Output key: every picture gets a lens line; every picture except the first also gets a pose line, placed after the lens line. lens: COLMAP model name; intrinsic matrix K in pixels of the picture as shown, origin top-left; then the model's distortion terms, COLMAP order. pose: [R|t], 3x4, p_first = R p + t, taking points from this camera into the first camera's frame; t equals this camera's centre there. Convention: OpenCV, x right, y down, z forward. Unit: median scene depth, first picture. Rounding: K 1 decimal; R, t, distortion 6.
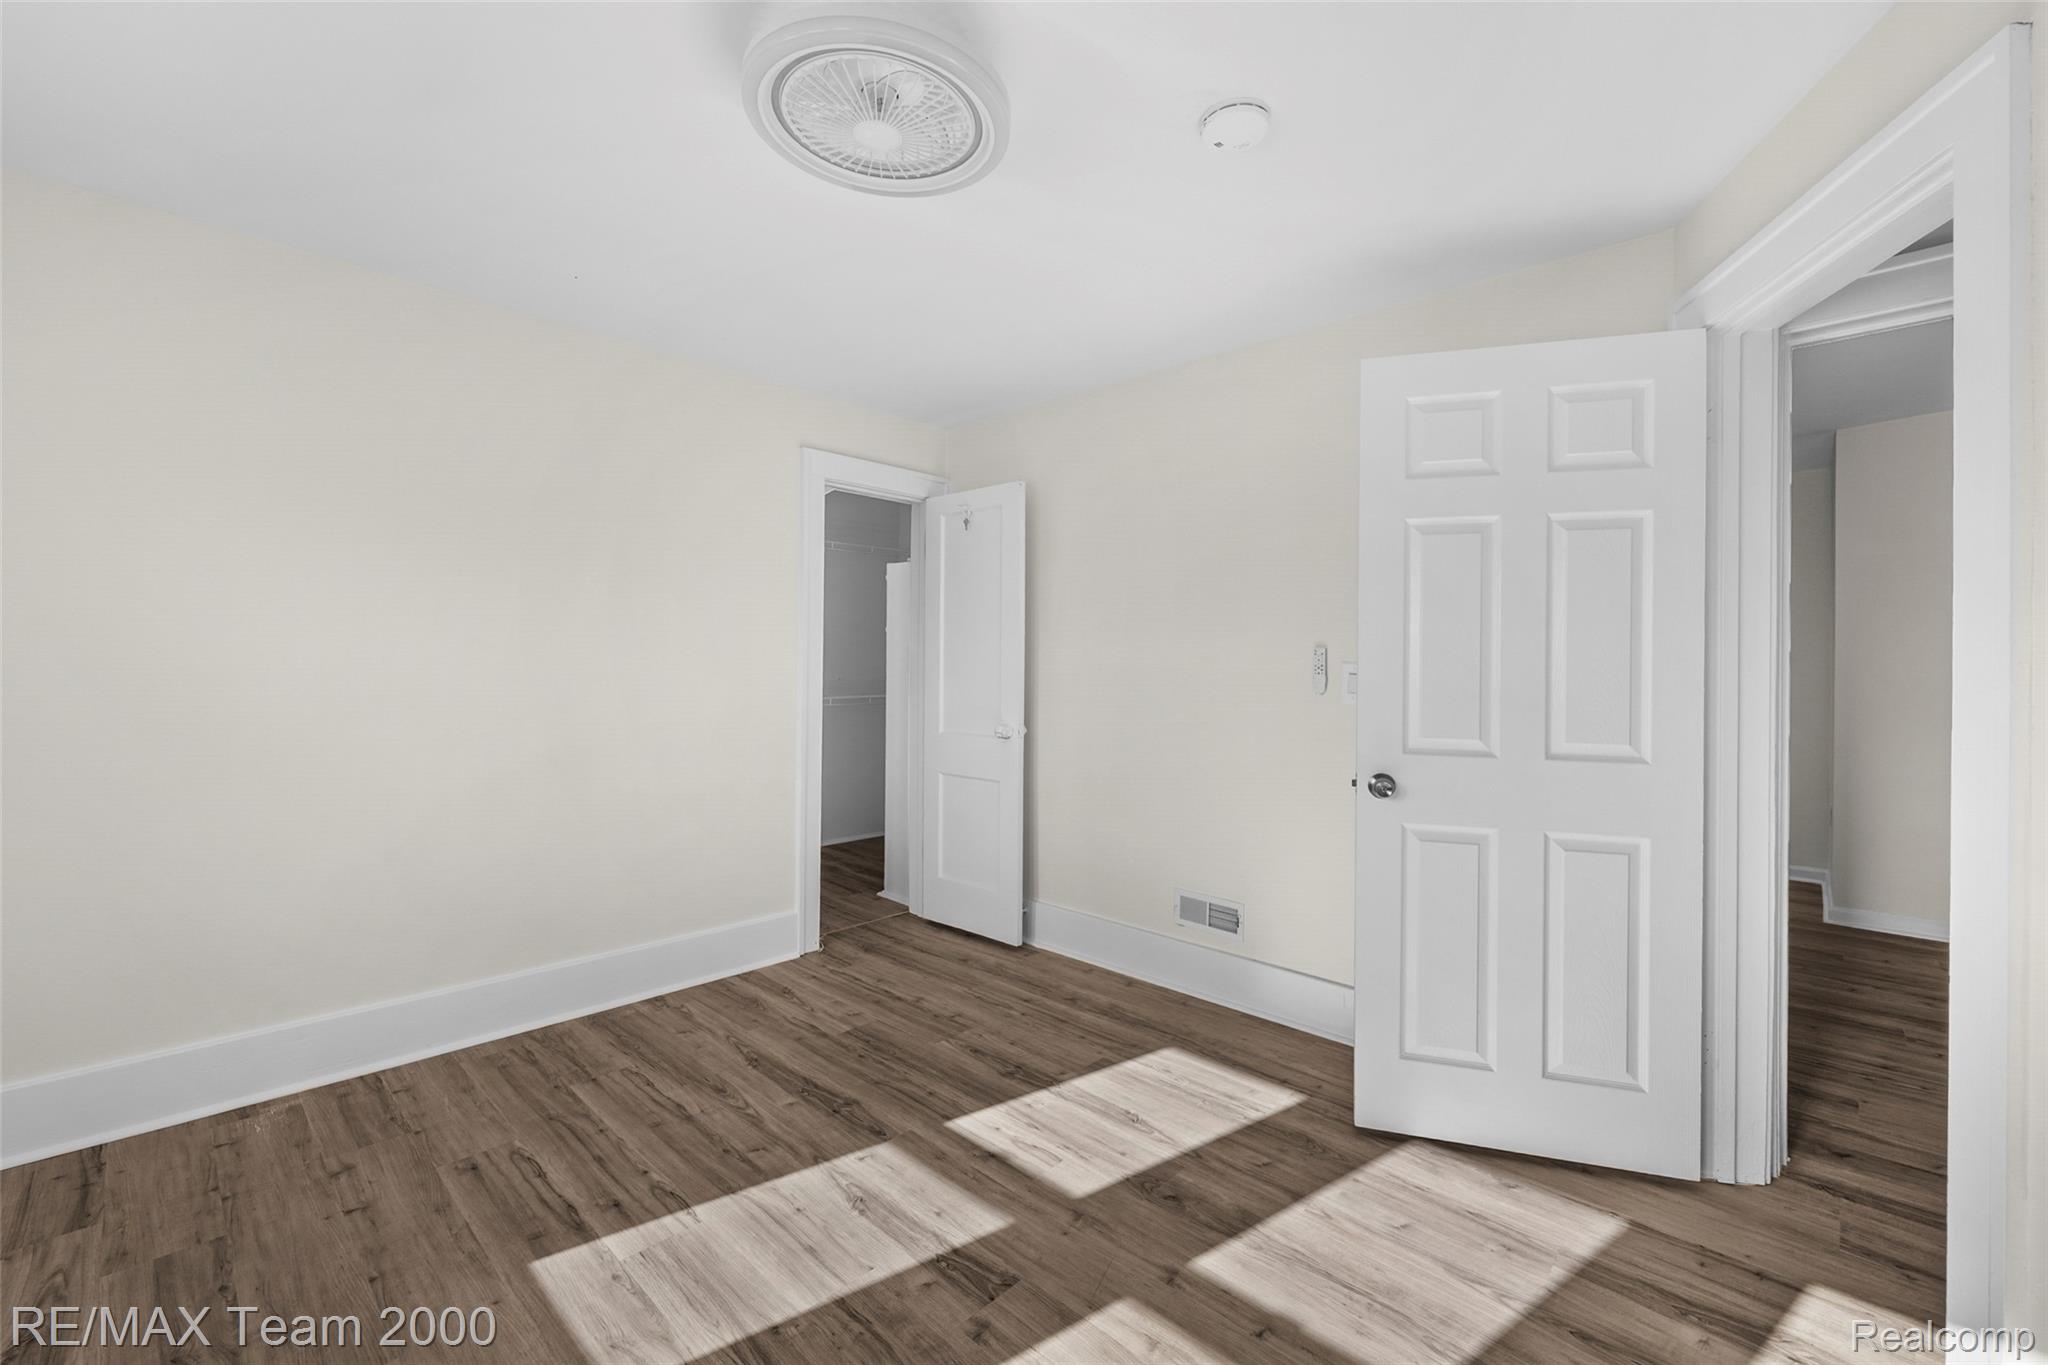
lens RADIAL K [[830.9, 0, 1033.6], [0, 830.9, 677.6], [0, 0, 1]] dist [0.003485, 0.000173]
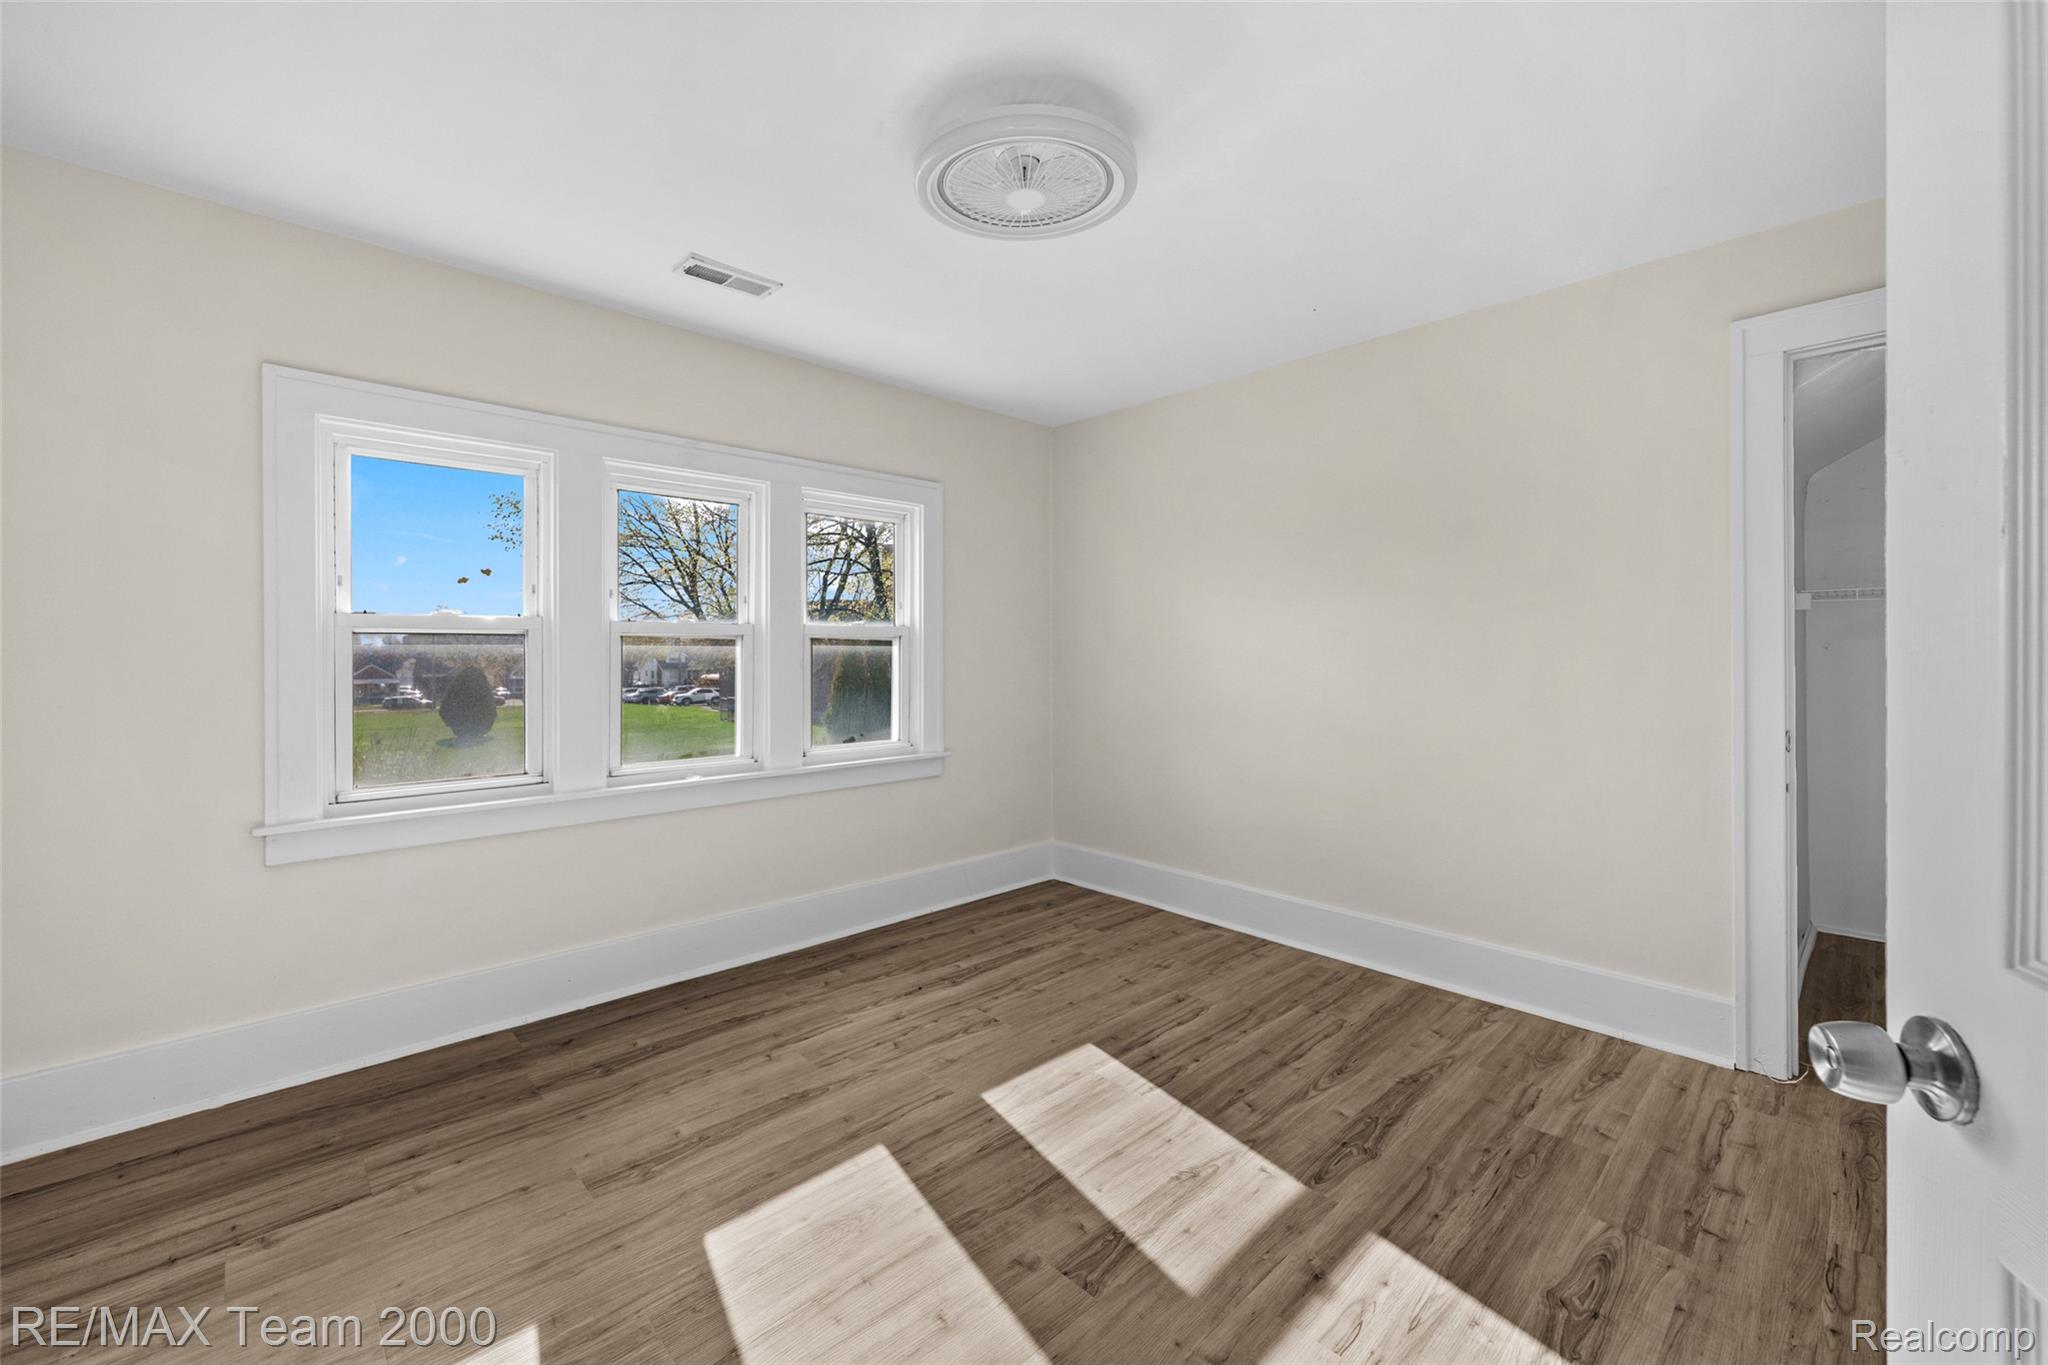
lens RADIAL K [[830.9, 0, 1033.6], [0, 830.9, 677.6], [0, 0, 1]] dist [0.003485, 0.000173]
pose [[-0.041024, 0.020951, -0.998938, 0.667263], [-0.006840, 0.999751, 0.021249, 0.002436], [0.999135, 0.007704, -0.040871, 0.704689]]
